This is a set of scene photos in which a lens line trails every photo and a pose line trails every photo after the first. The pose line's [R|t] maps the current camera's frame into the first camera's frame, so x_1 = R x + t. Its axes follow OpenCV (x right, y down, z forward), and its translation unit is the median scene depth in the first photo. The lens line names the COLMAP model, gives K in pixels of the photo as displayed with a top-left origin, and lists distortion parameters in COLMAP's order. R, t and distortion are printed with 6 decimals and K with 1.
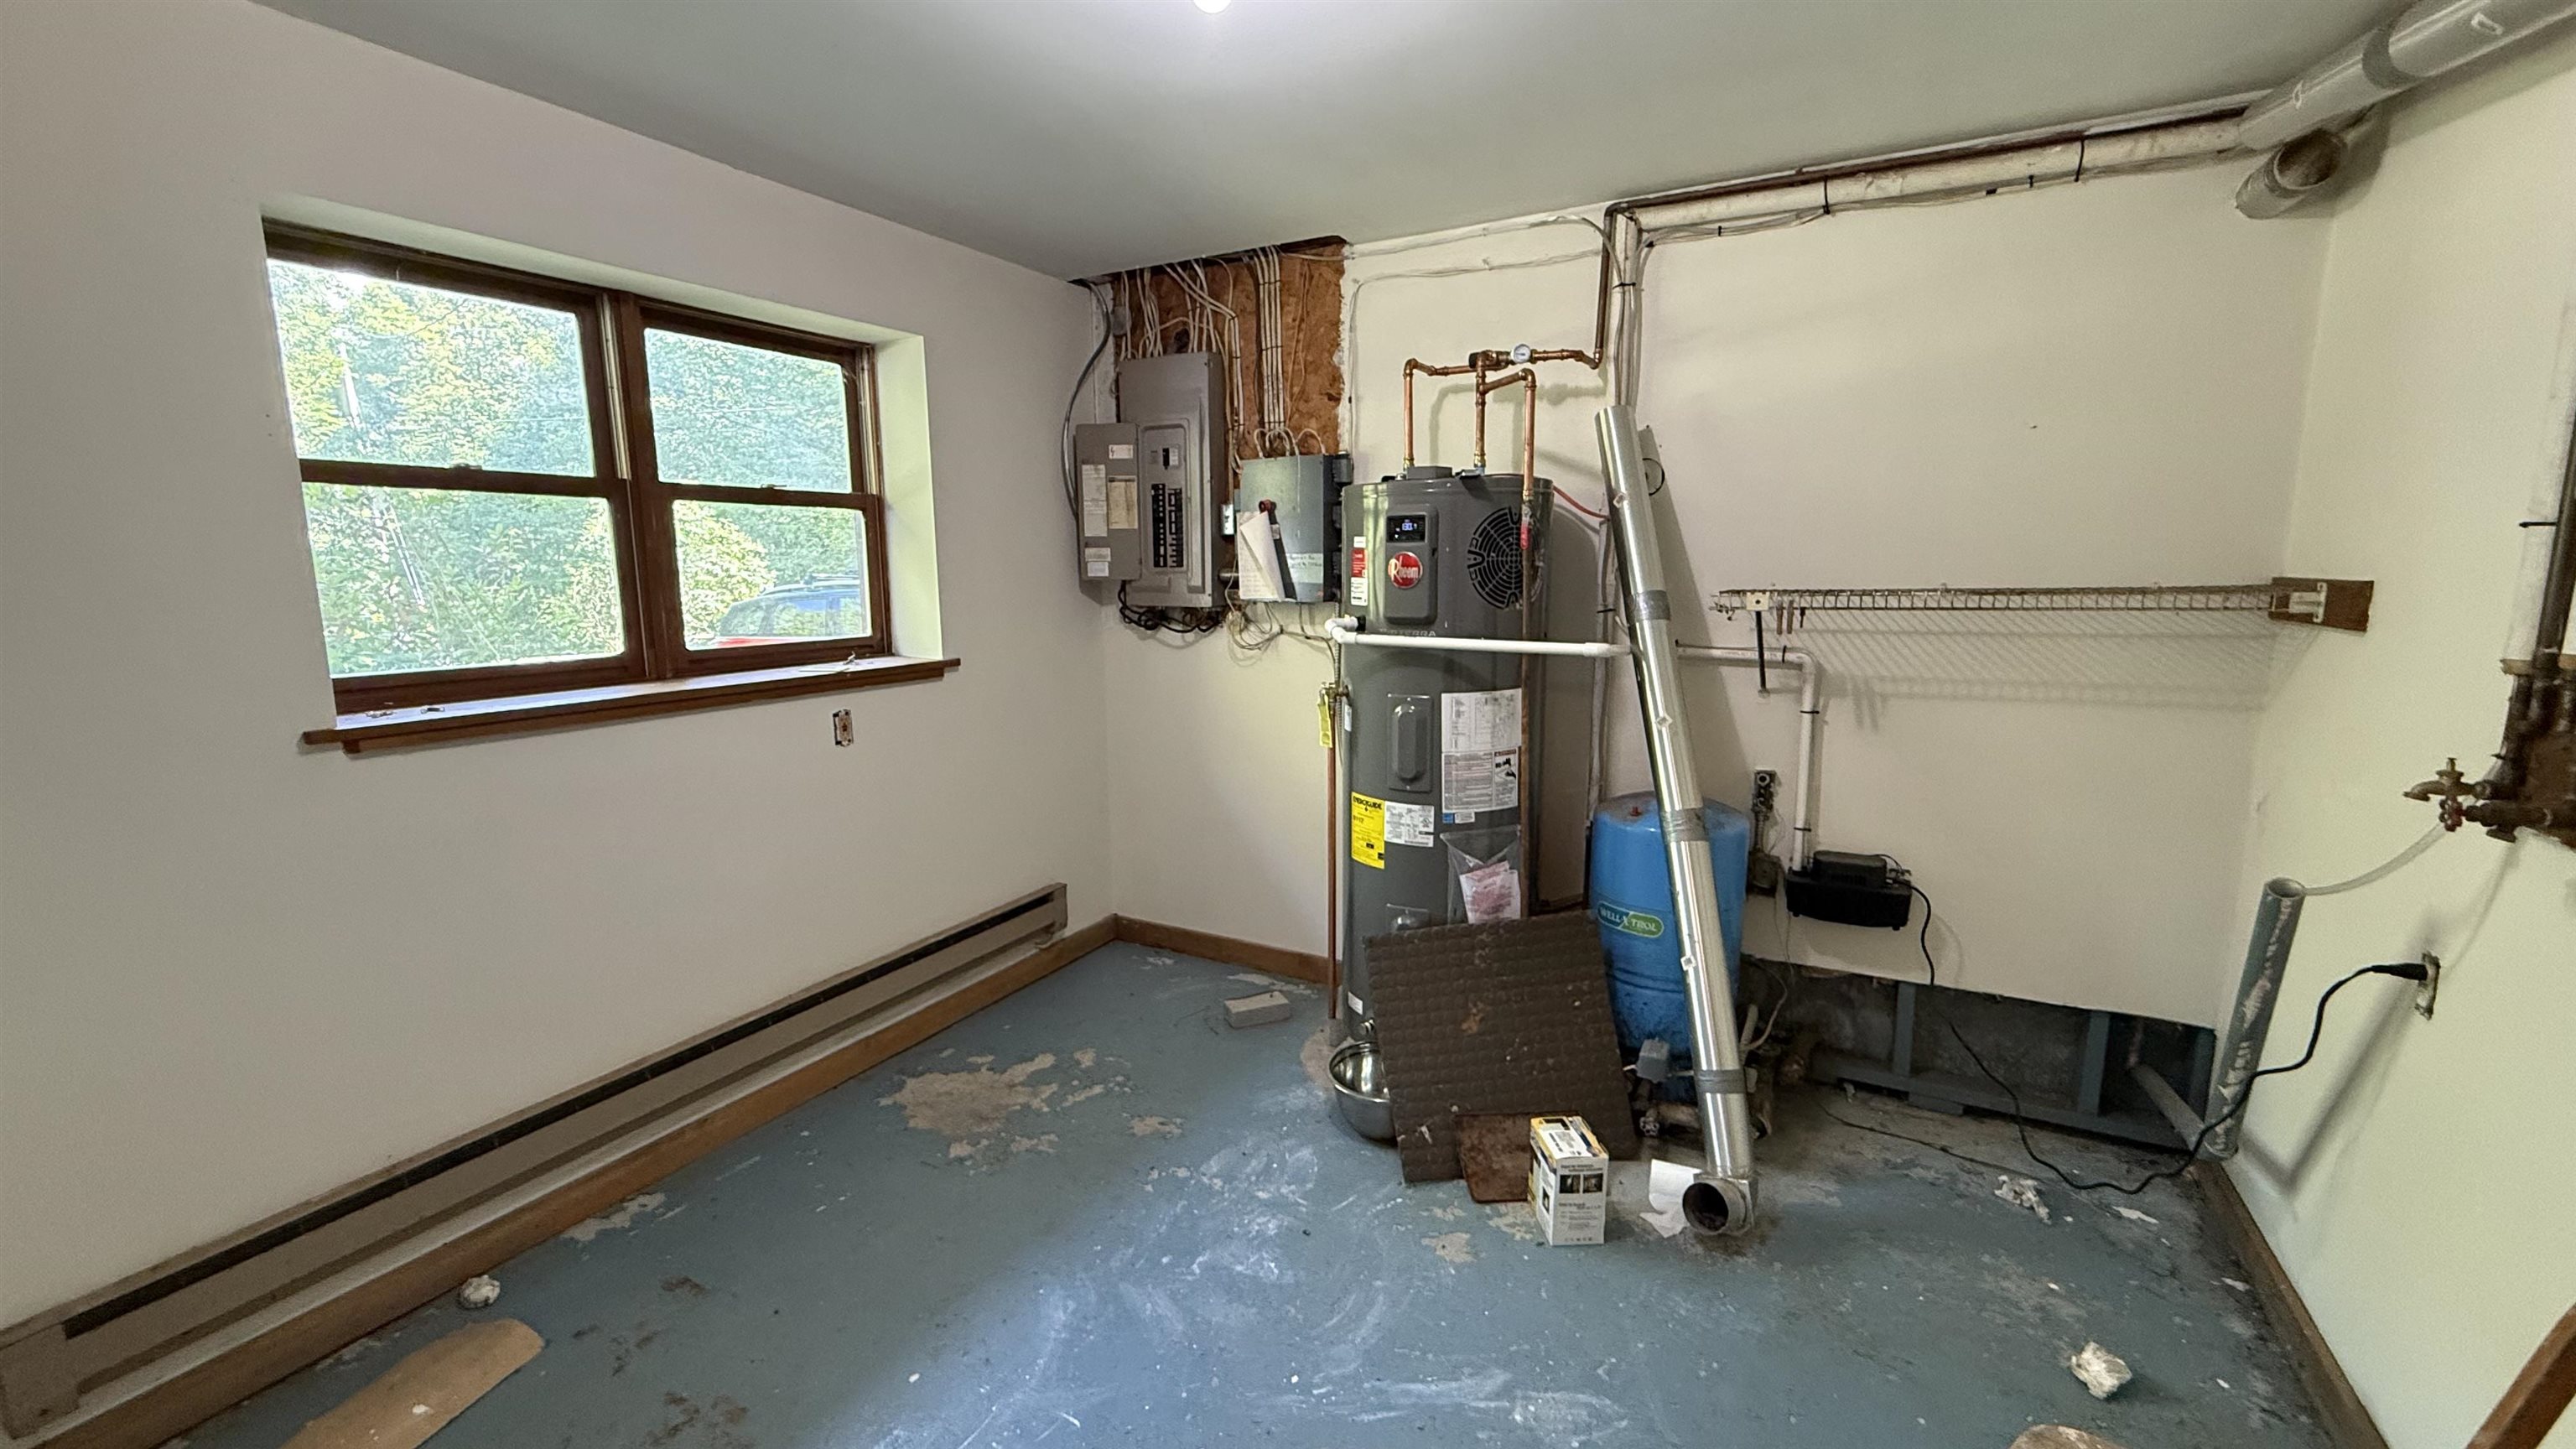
lens RADIAL K [[1020.9, 0, 1293.3], [0, 1020.9, 722.4], [0, 0, 1]] dist [-0.000687, -0.000159]
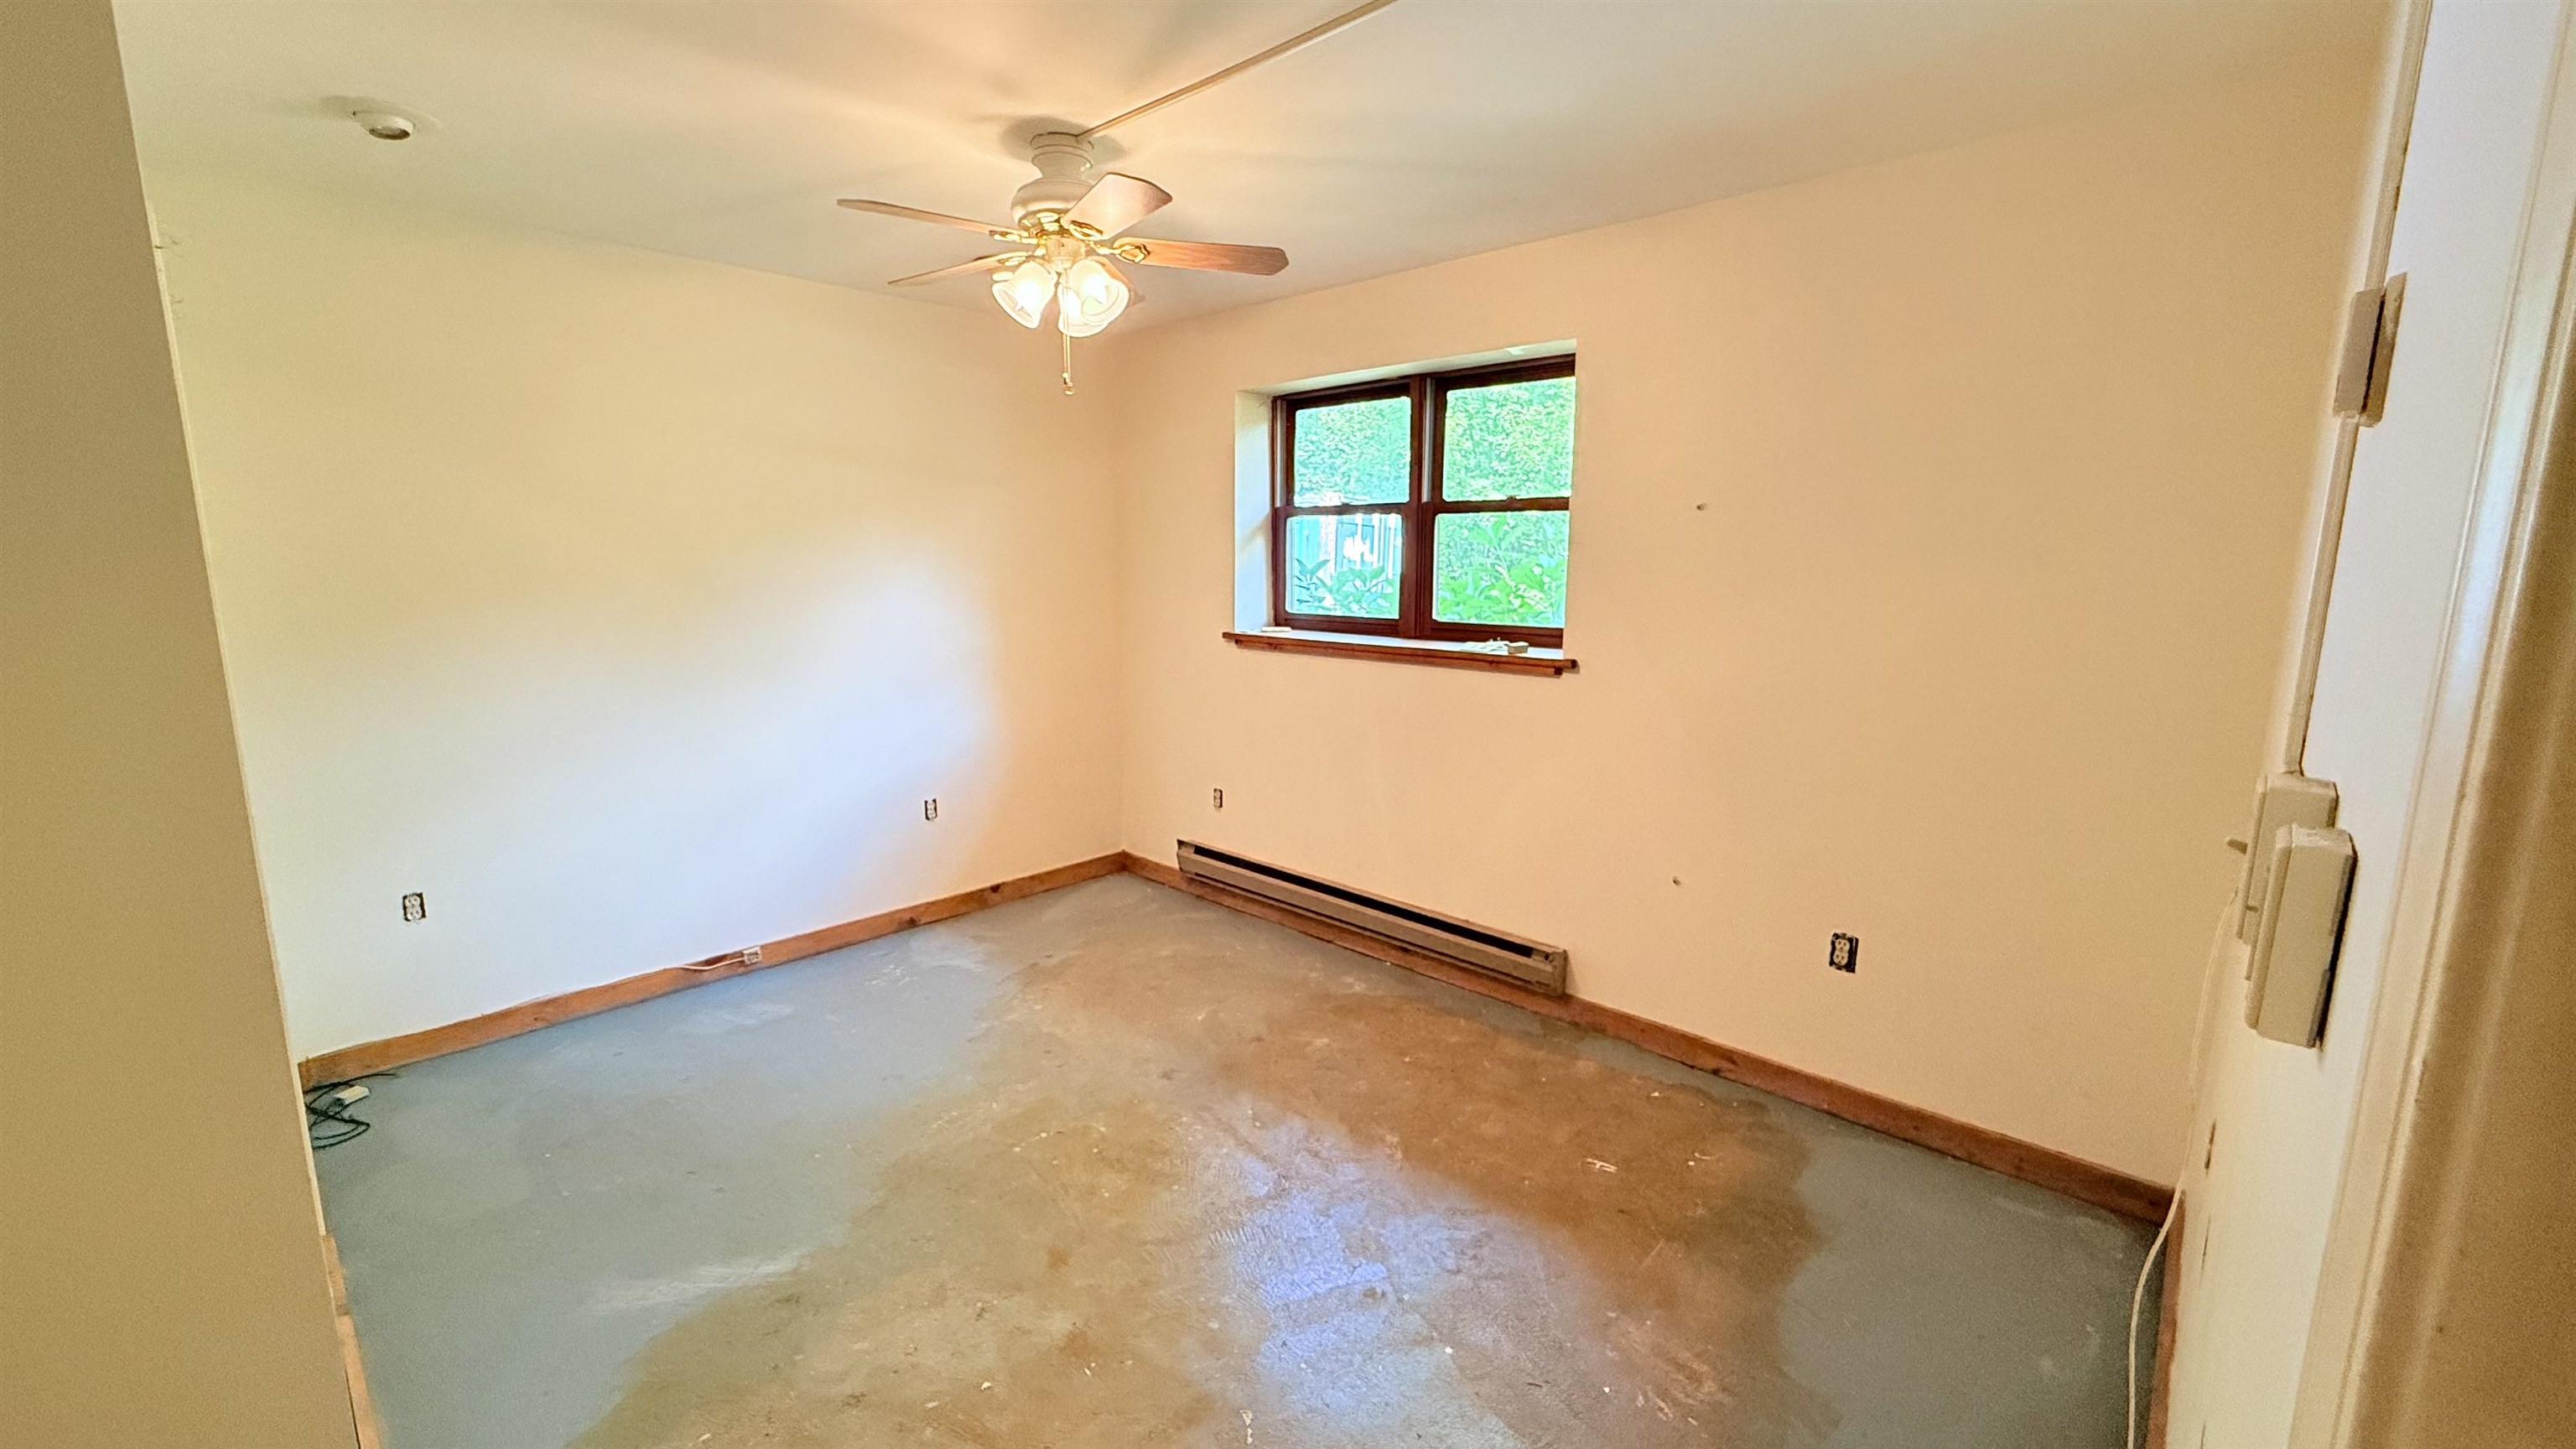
lens RADIAL K [[1020.9, 0, 1290.2], [0, 1020.9, 727.2], [0, 0, 1]] dist [-0.000687, -0.000159]
pose [[-0.236802, 0.164770, -0.957484, 0.852533], [-0.155906, 0.966298, 0.204845, -0.195034], [0.958967, 0.197785, -0.203133, 1.176445]]
